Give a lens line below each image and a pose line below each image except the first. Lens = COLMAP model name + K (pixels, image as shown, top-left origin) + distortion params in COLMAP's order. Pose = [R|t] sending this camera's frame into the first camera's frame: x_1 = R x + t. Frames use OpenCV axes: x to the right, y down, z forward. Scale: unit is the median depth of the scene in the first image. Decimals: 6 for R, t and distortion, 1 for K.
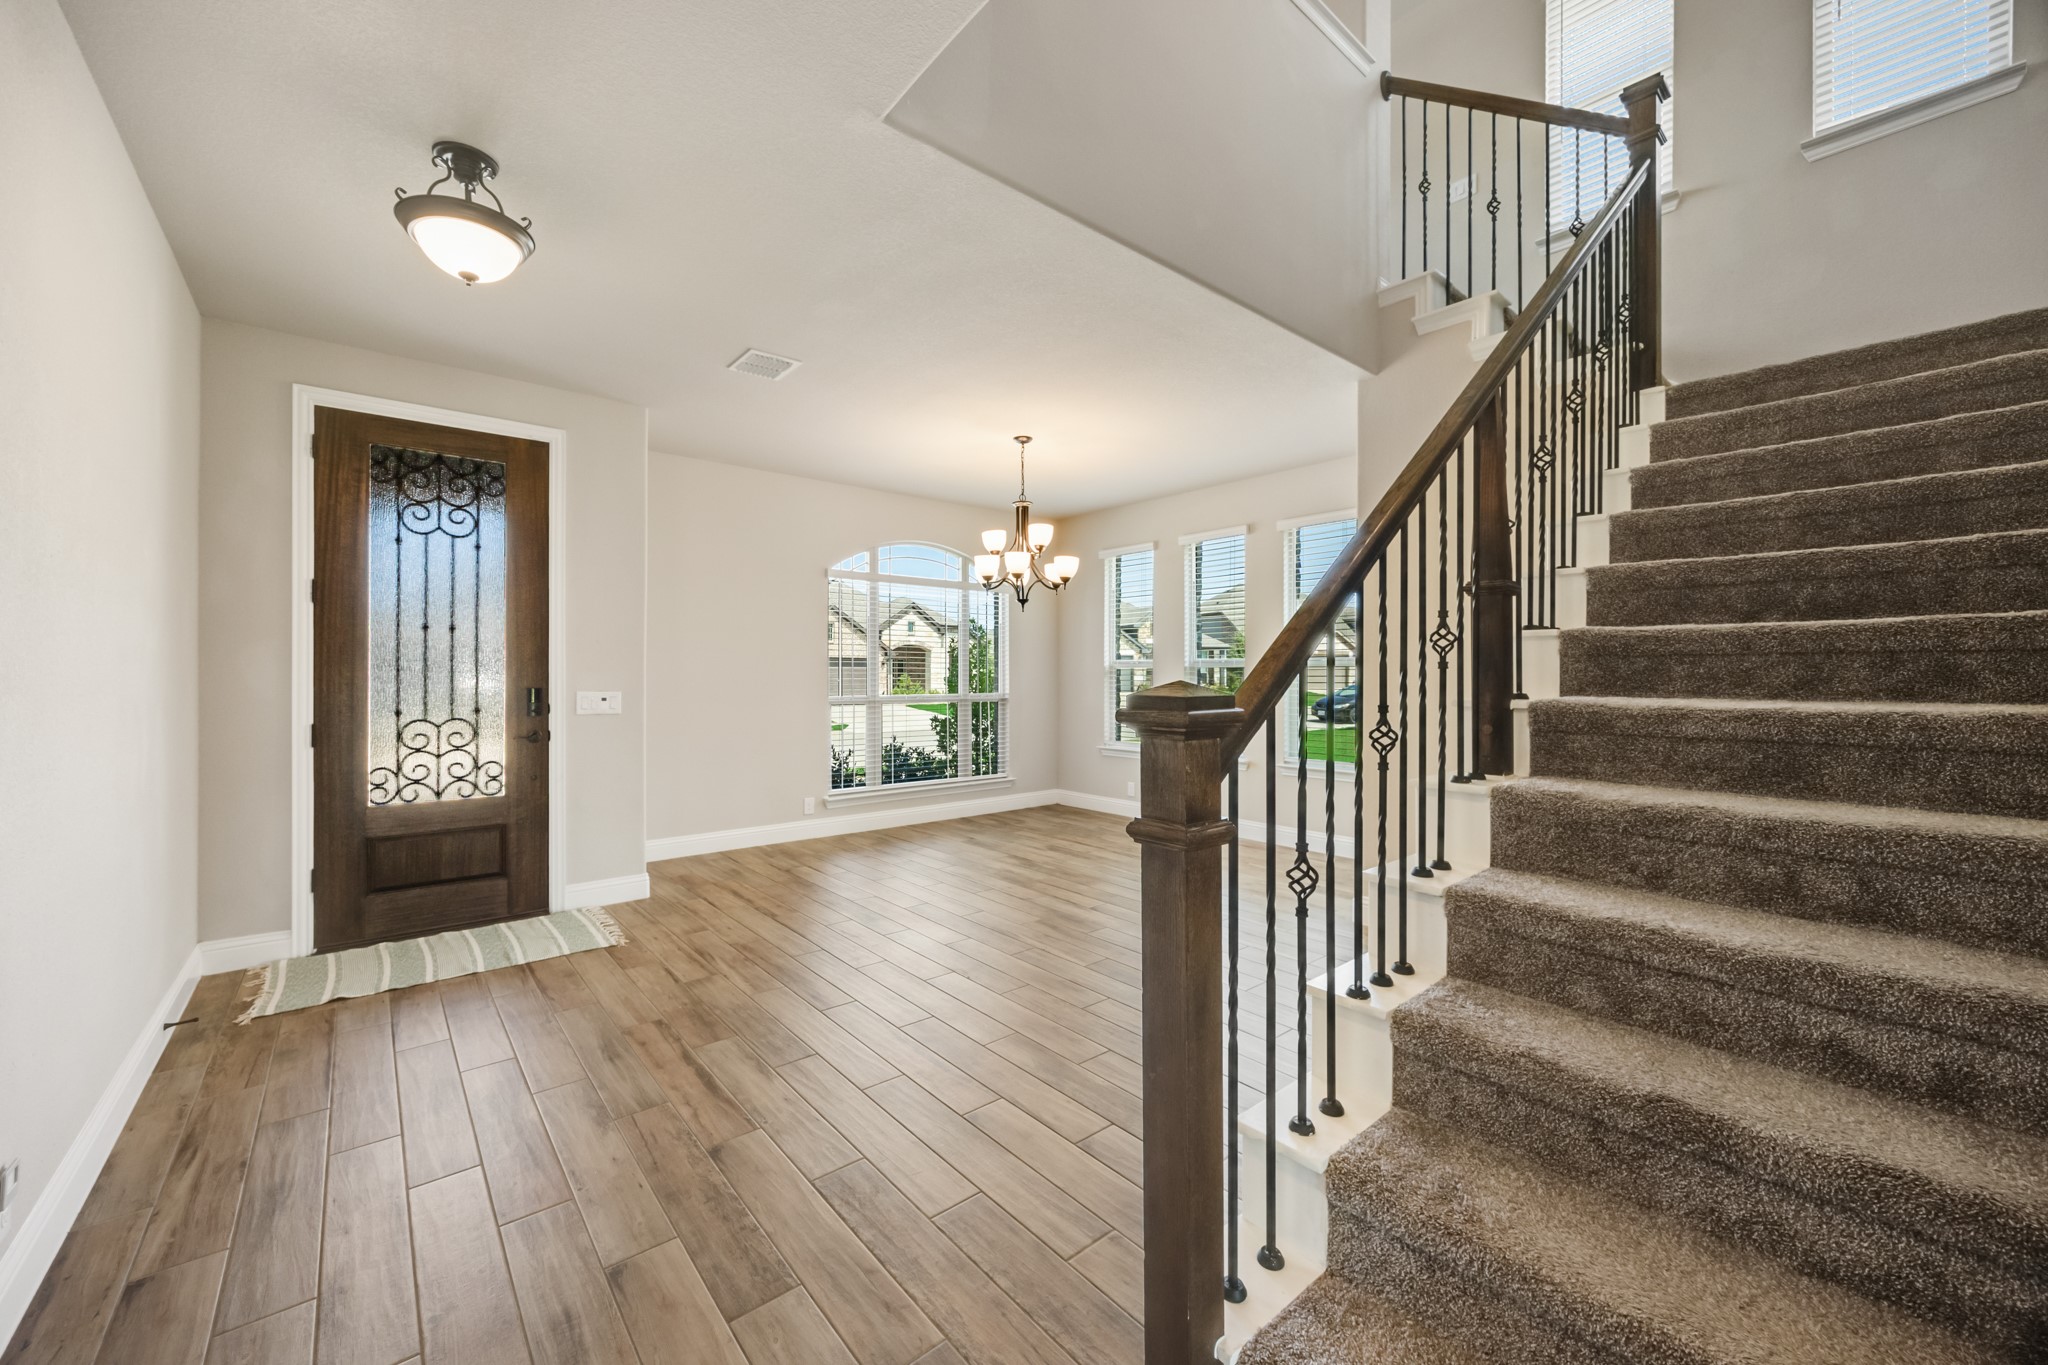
lens RADIAL K [[799.7, 0, 1030.8], [0, 799.7, 681.5], [0, 0, 1]] dist [0.003023, 0.000176]
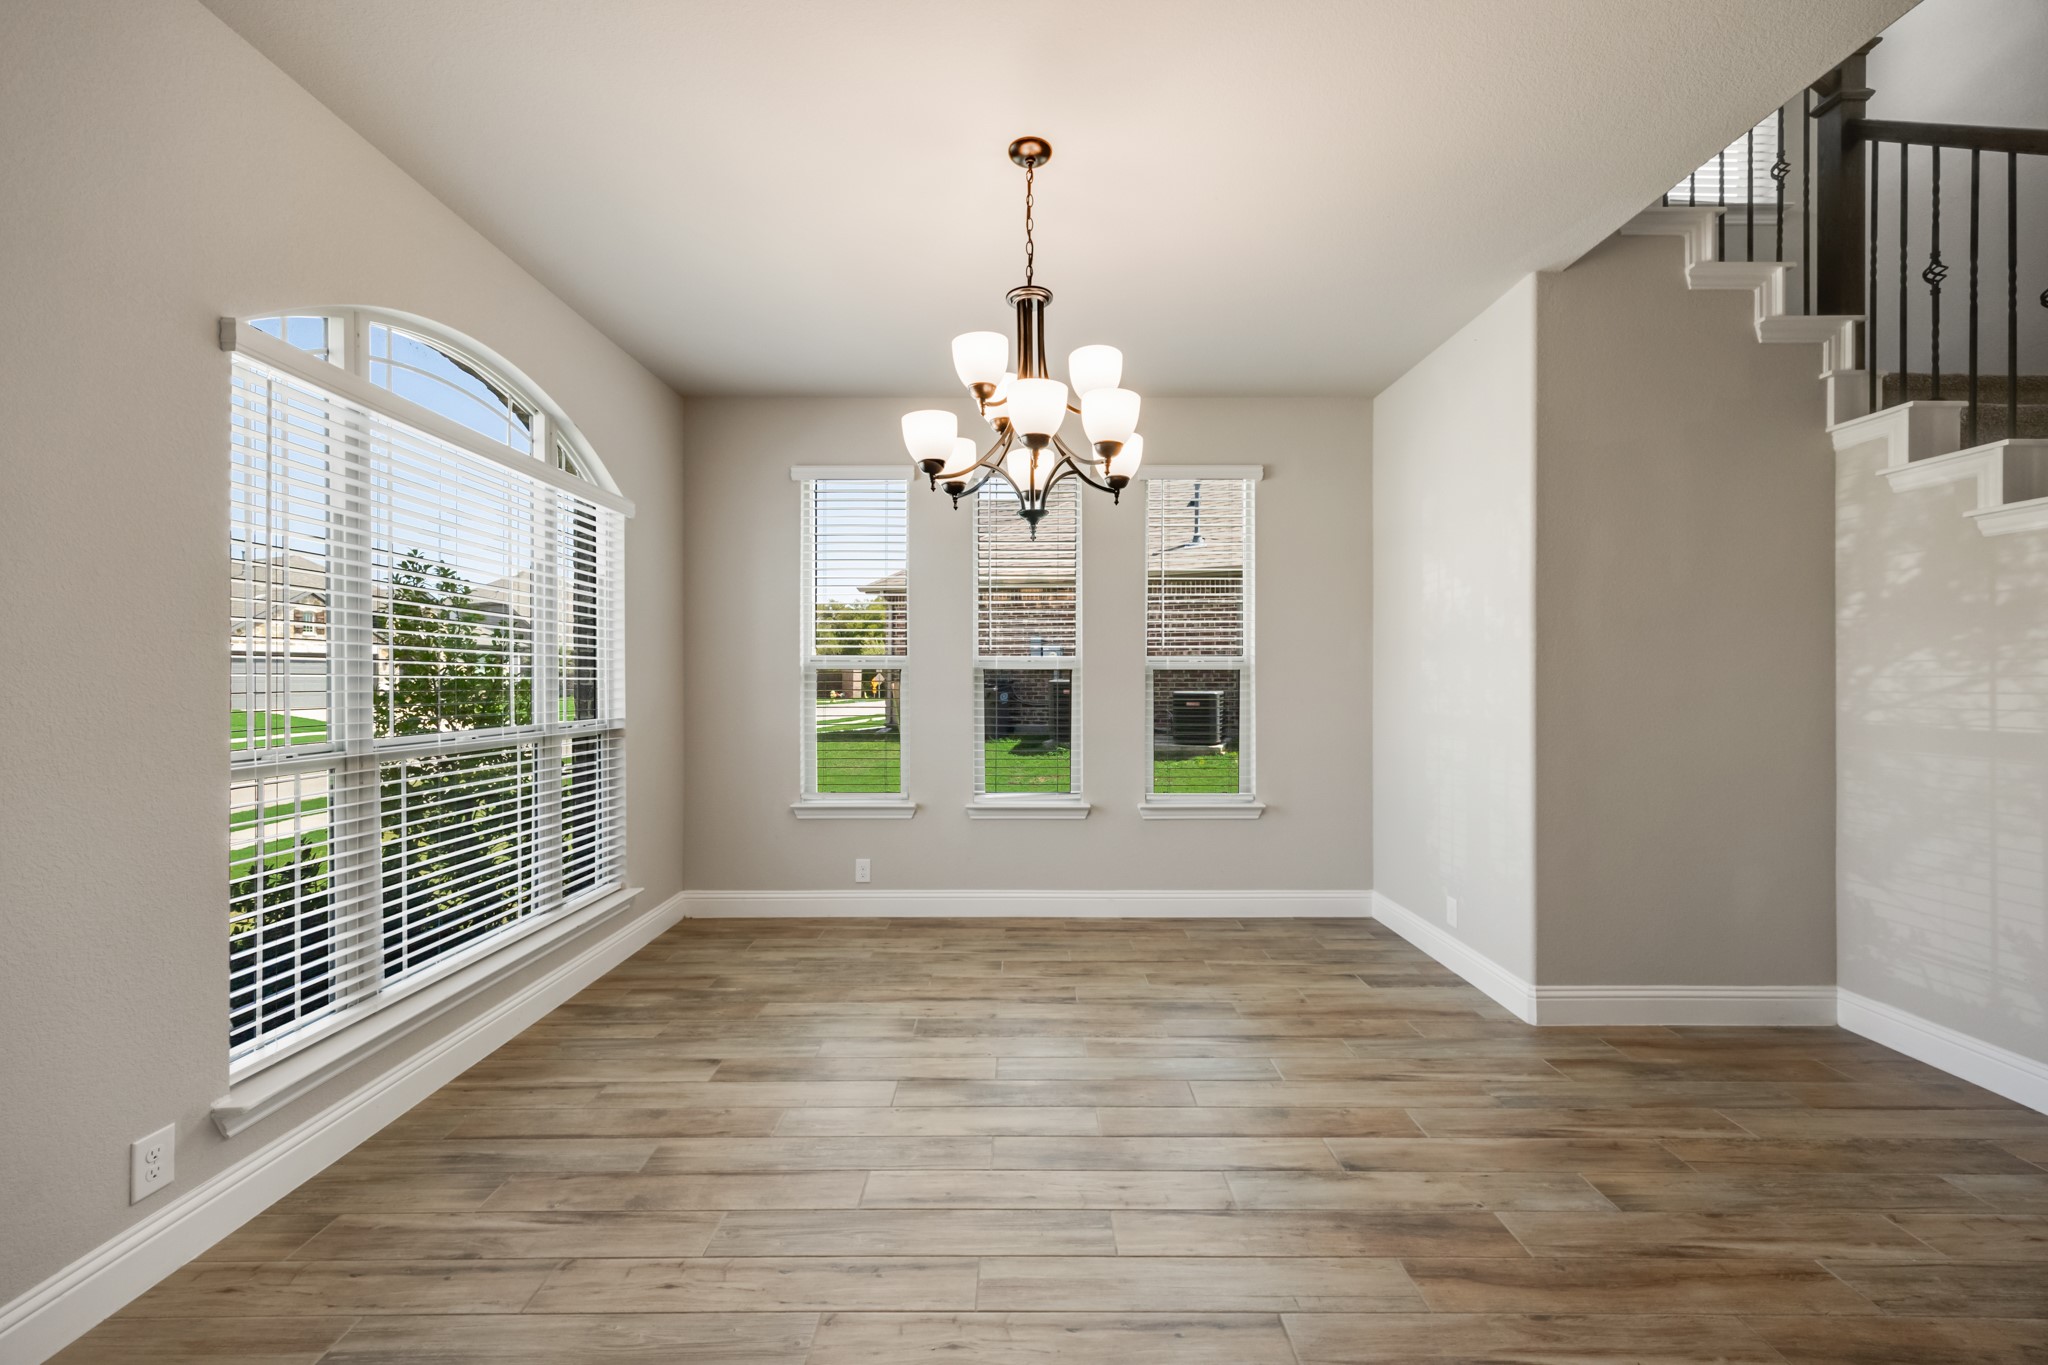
lens RADIAL K [[799.7, 0, 1030.8], [0, 799.7, 681.5], [0, 0, 1]] dist [0.003023, 0.000176]
pose [[0.643155, 0.000581, 0.765735, -0.351377], [0.006832, 0.999956, -0.006498, -0.004150], [-0.765705, 0.009411, 0.643123, 0.710217]]
